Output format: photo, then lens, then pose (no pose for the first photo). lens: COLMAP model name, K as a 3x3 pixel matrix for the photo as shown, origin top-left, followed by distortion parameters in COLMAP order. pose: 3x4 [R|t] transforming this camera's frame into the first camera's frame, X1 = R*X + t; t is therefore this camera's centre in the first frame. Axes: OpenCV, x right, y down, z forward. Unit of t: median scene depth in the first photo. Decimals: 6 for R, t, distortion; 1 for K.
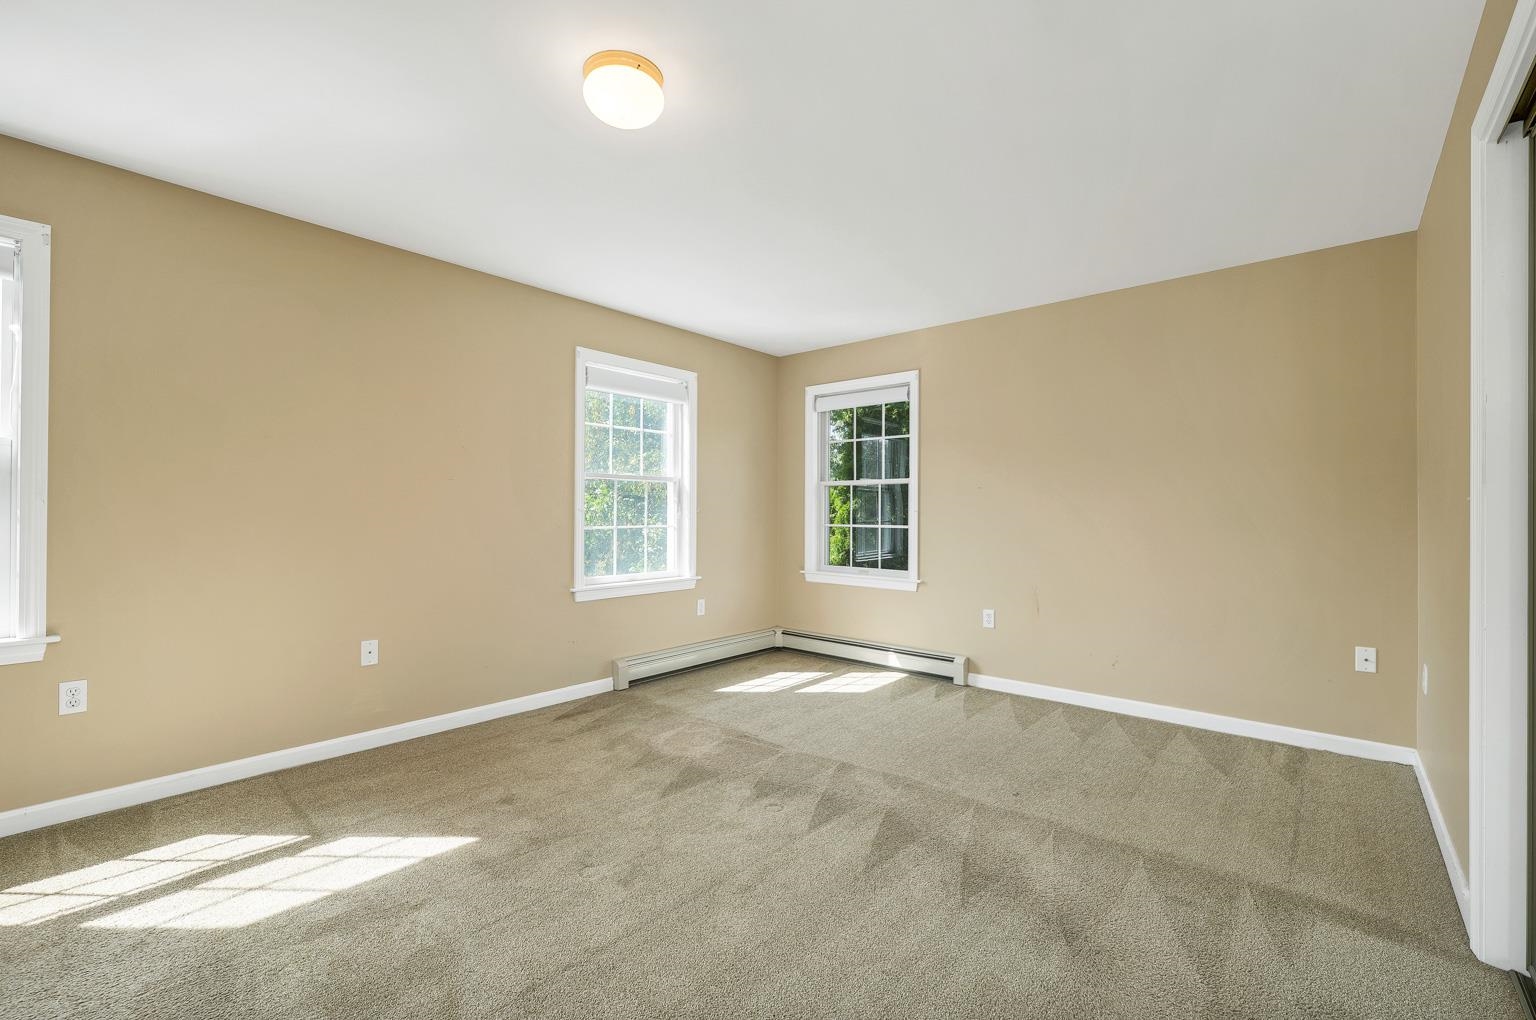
lens RADIAL K [[631.9, 0, 763.3], [0, 631.9, 511.9], [0, 0, 1]] dist [0.003423, 0.000071]
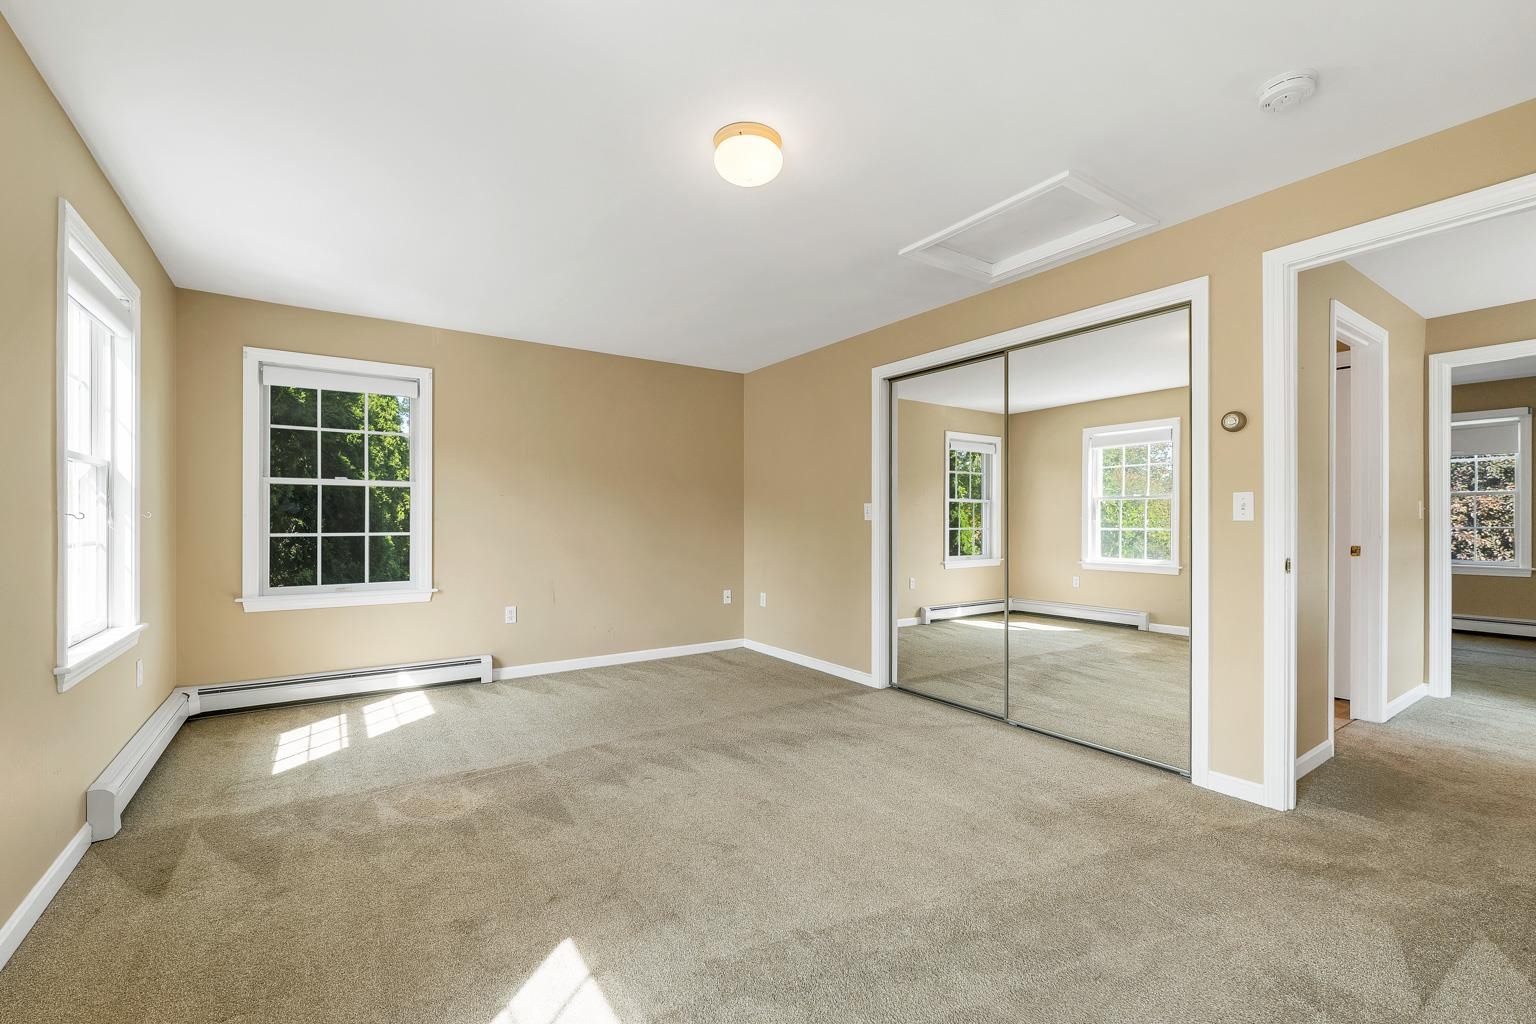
lens RADIAL K [[631.1, 0, 756.6], [0, 631.1, 521.9], [0, 0, 1]] dist [-0.003093, -0.000734]
pose [[0.286957, -0.008665, 0.957904, -0.691510], [-0.001058, 0.999956, 0.009363, -0.003732], [-0.957943, -0.003700, 0.286935, 0.338215]]
